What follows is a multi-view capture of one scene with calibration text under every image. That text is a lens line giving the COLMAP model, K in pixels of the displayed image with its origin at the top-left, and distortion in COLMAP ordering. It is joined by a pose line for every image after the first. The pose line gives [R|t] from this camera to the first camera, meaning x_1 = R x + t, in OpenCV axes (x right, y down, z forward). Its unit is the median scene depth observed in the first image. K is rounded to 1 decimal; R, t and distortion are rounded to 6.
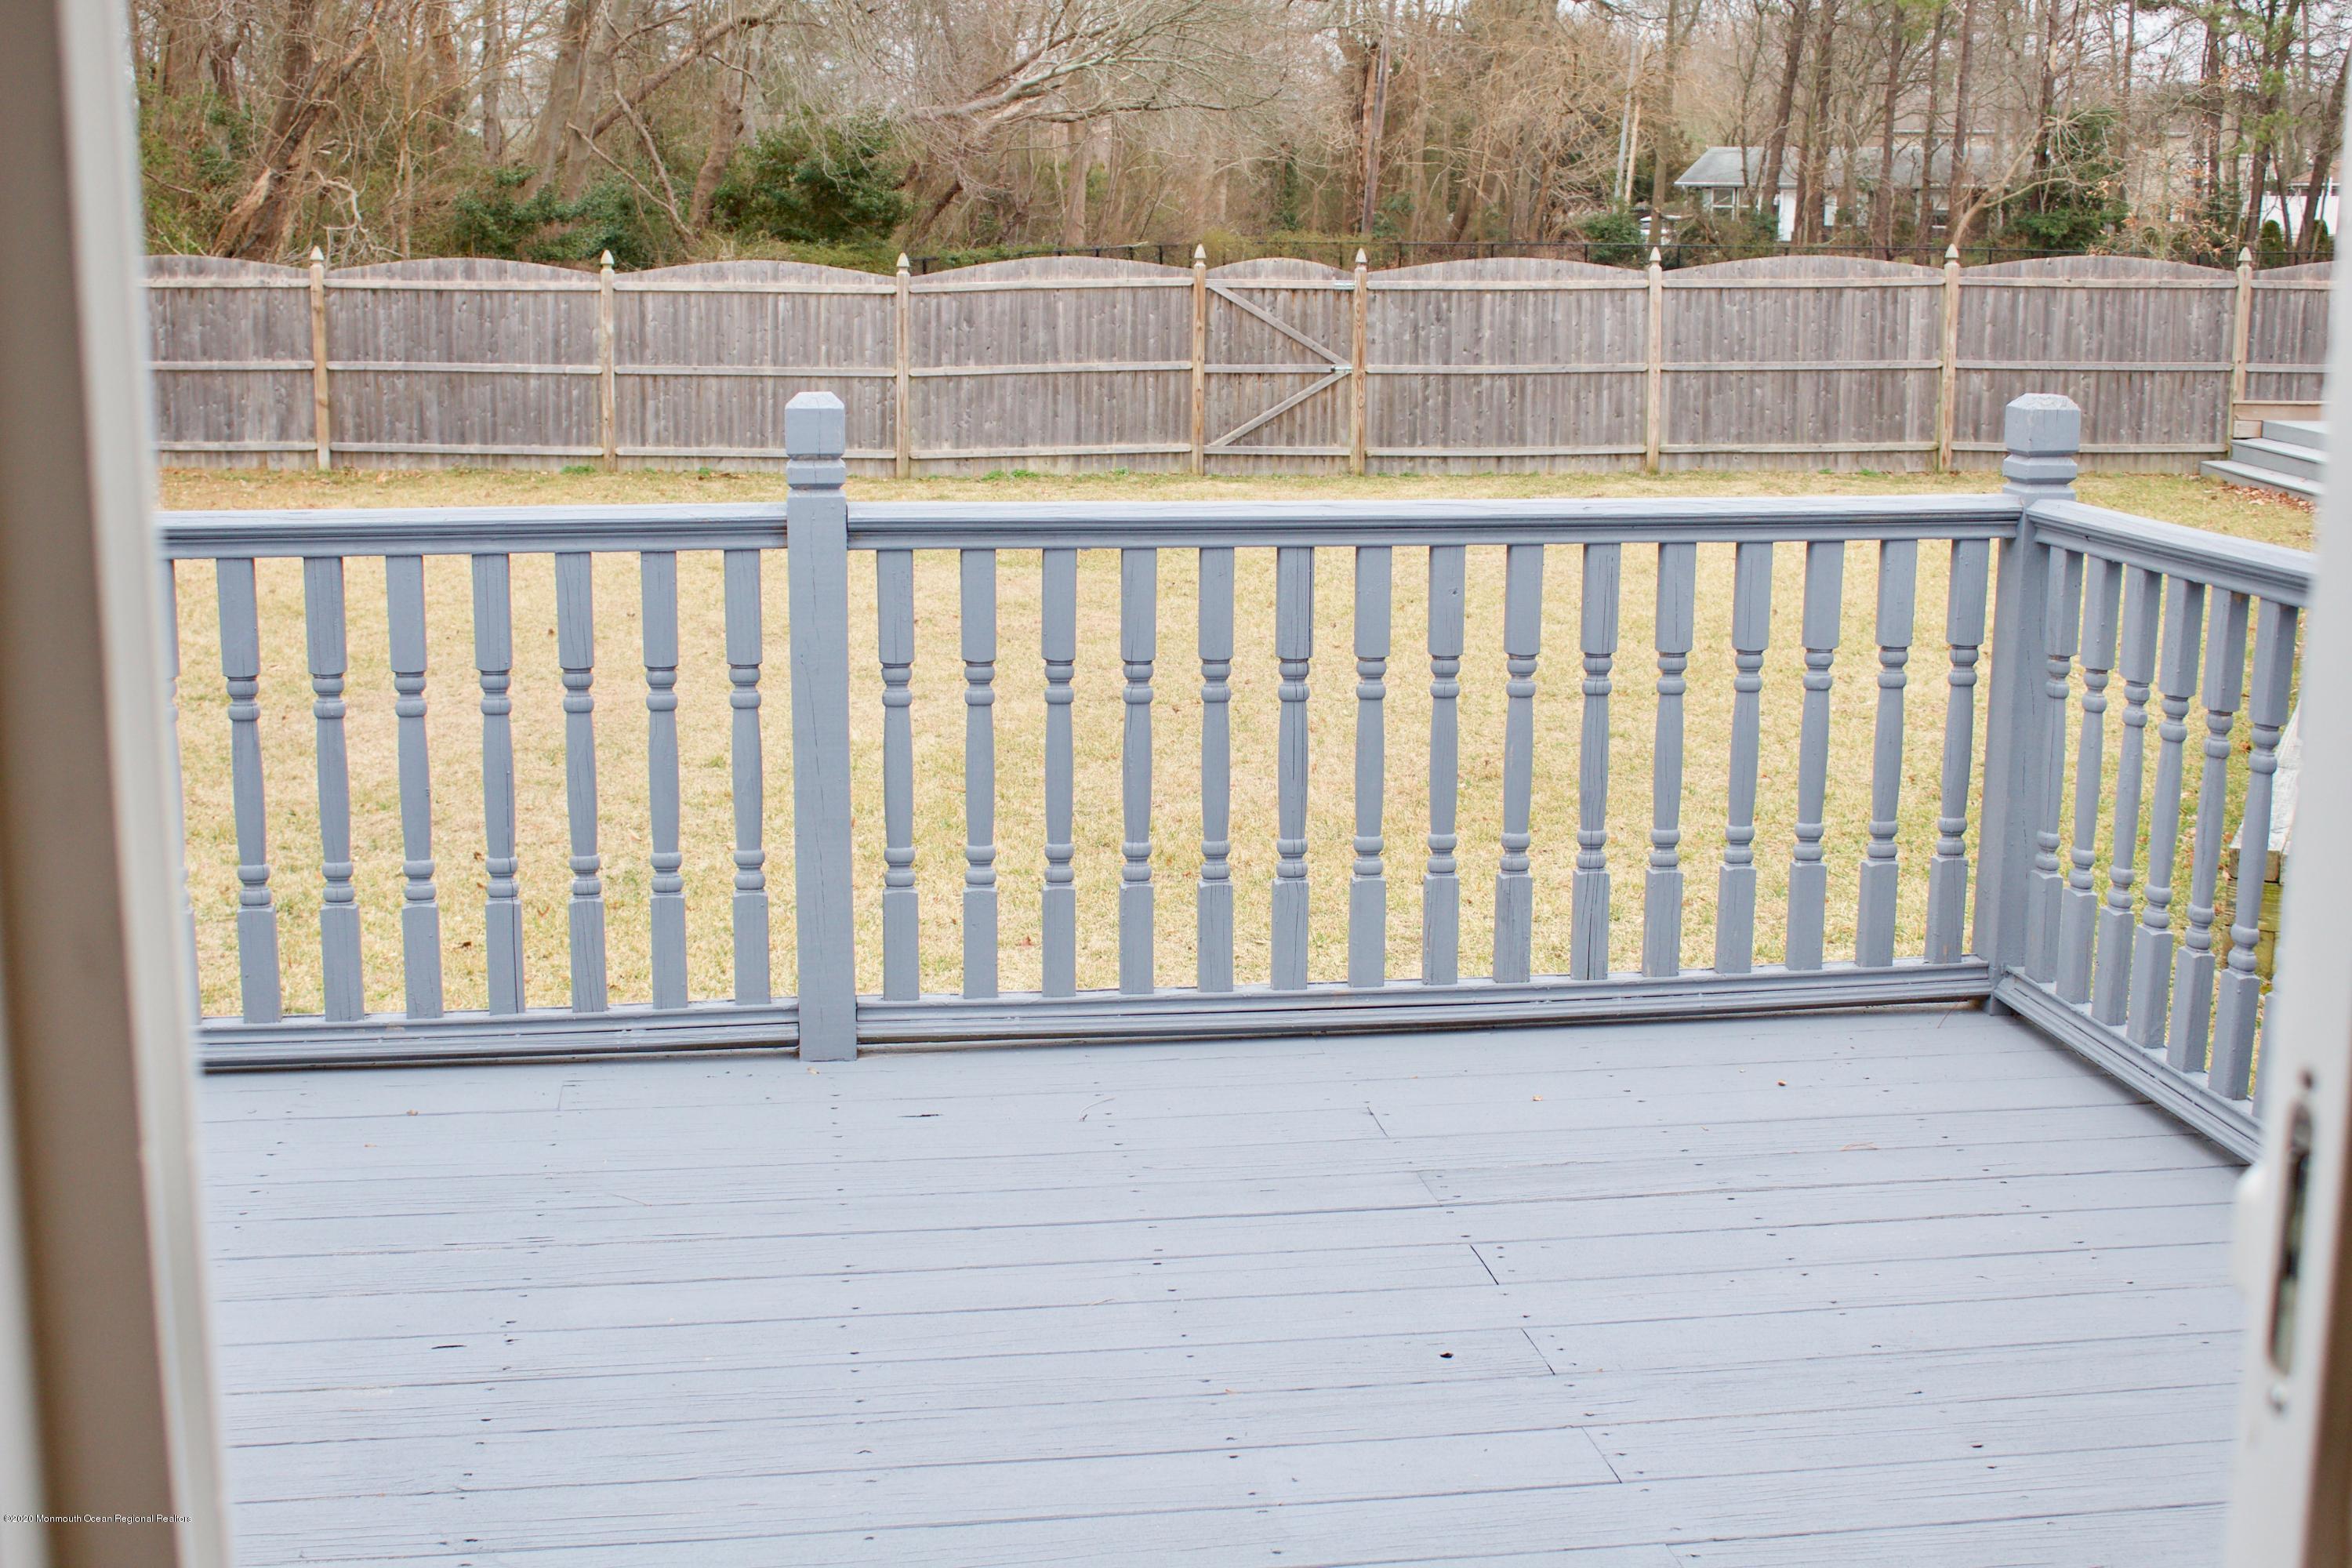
lens RADIAL K [[2776.6, 0, 1167.7], [0, 2776.6, 802.9], [0, 0, 1]] dist [-0.104472, 0.151171]
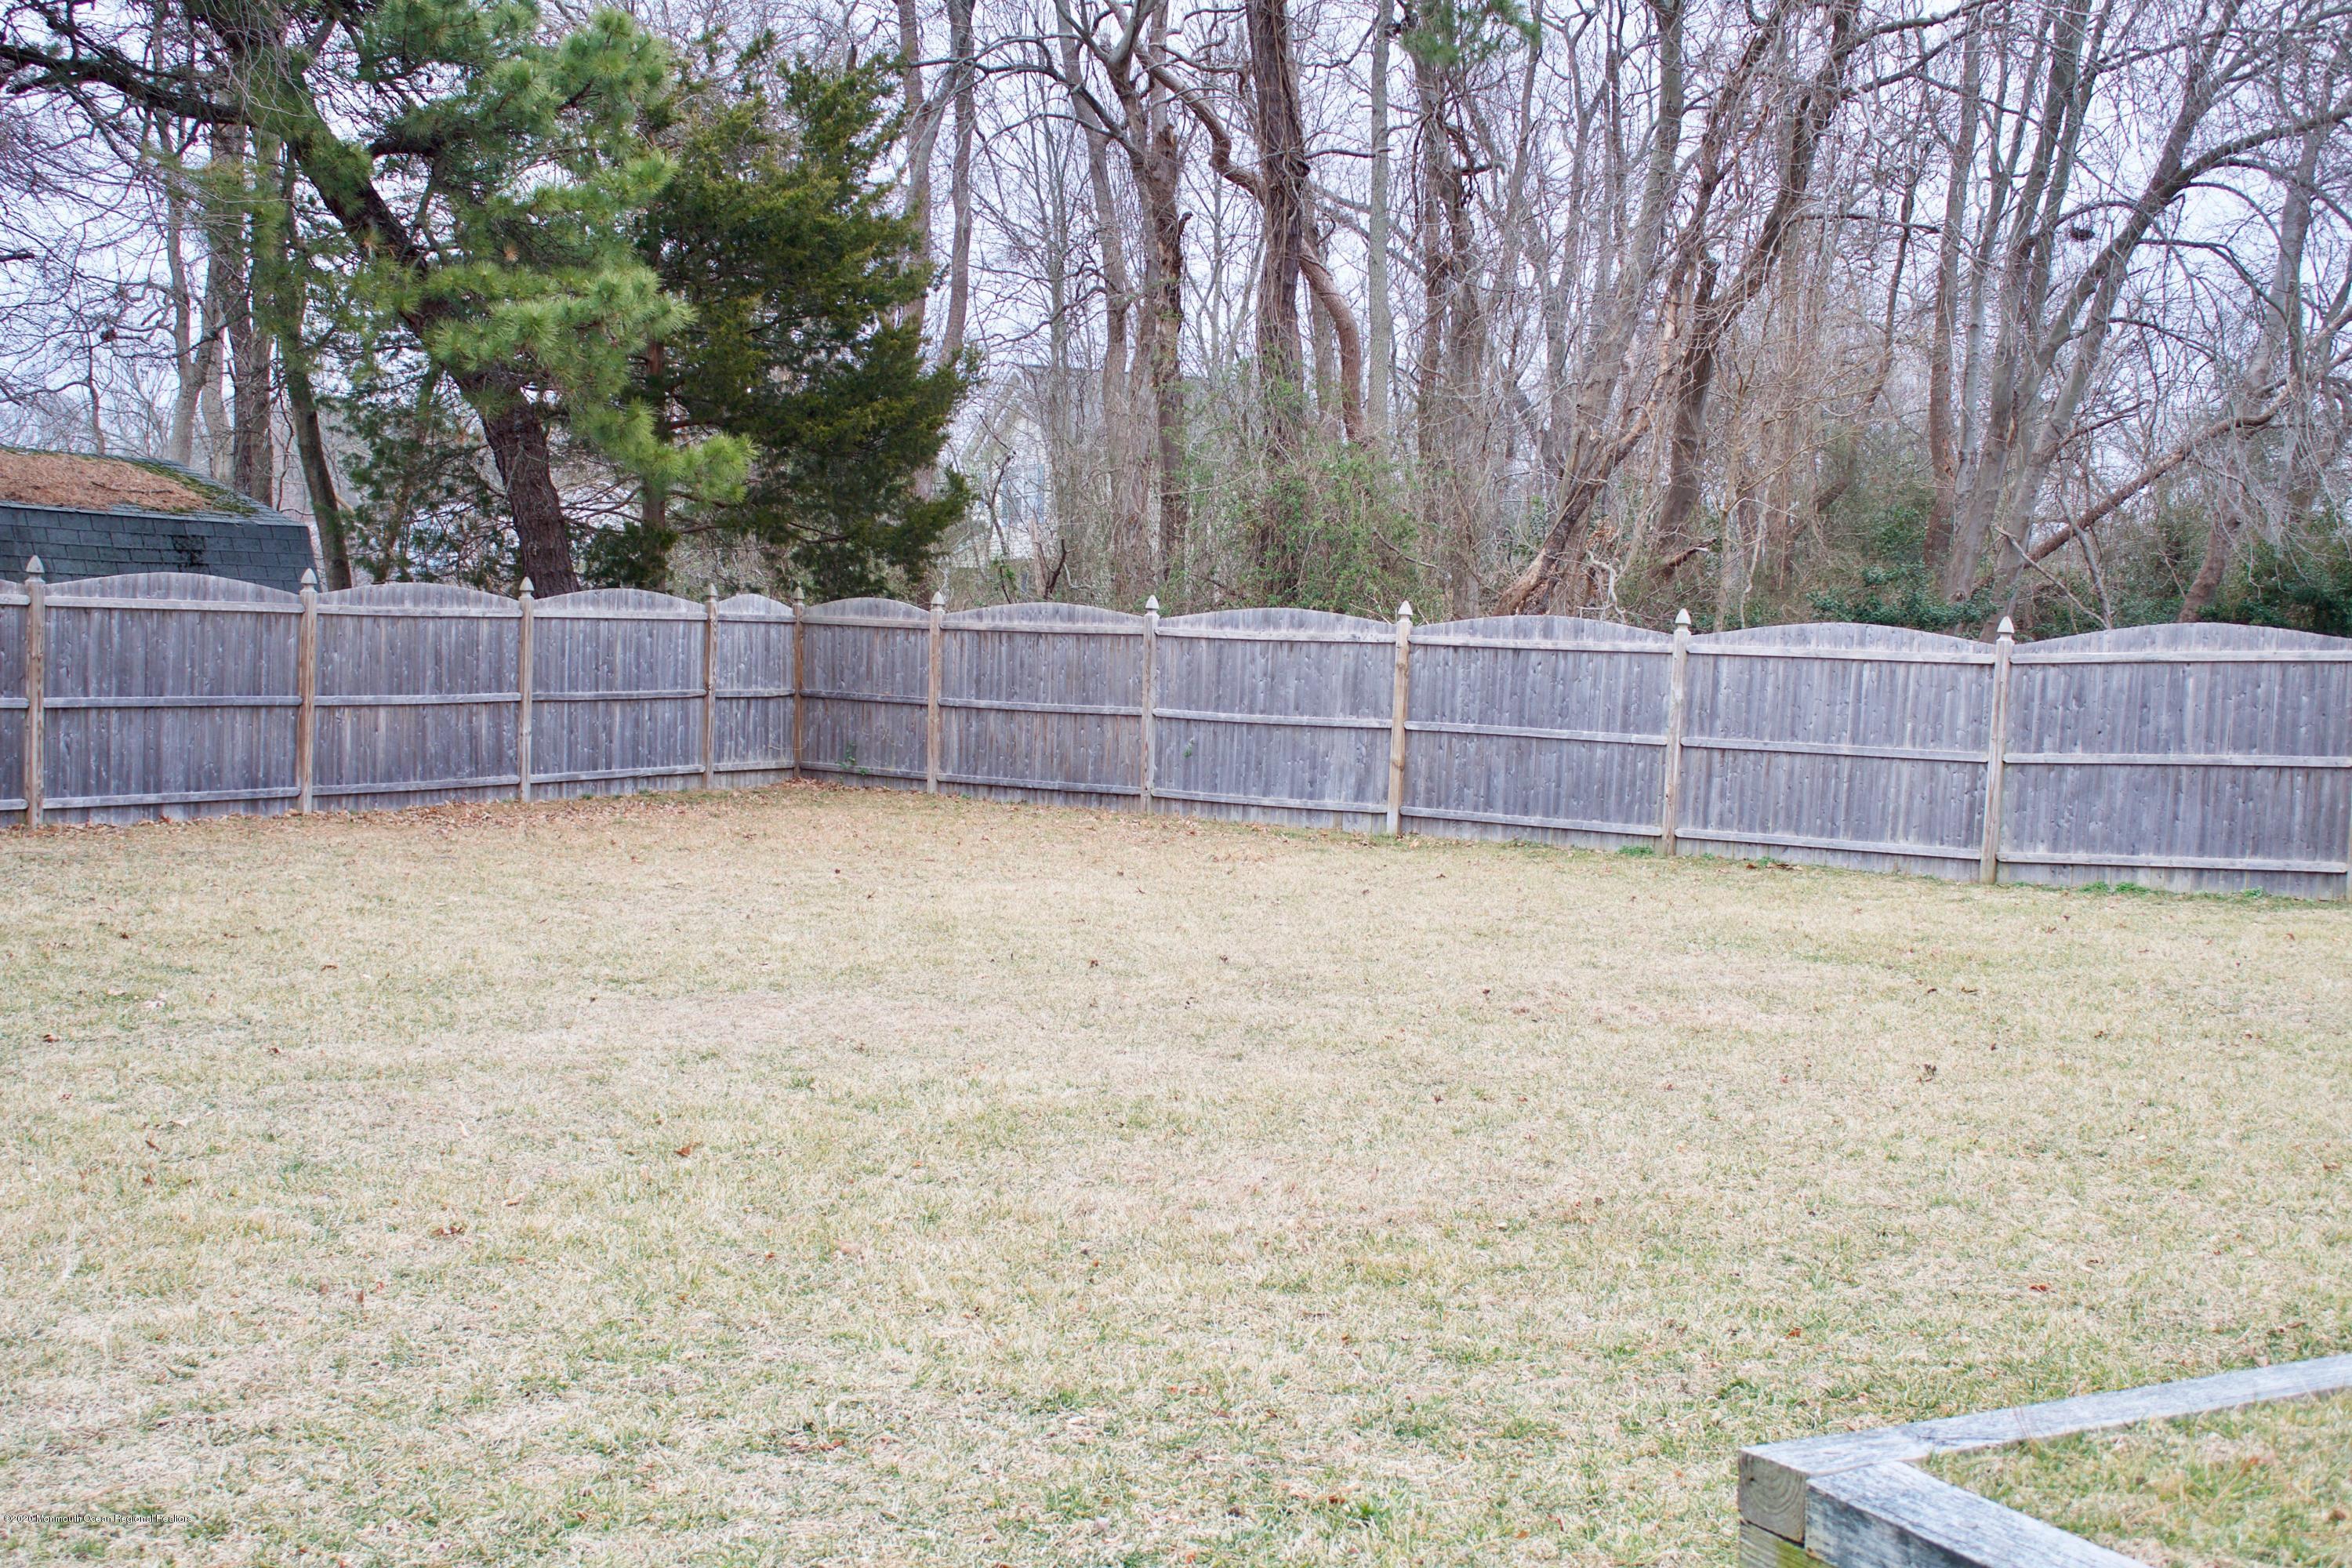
lens RADIAL K [[2776.6, 0, 1167.7], [0, 2776.6, 802.9], [0, 0, 1]] dist [-0.104472, 0.151171]
pose [[0.799981, 0.046380, -0.598230, 0.200949], [-0.146449, 0.981948, -0.119710, -0.006479], [0.581879, 0.183376, 0.792332, 0.200750]]
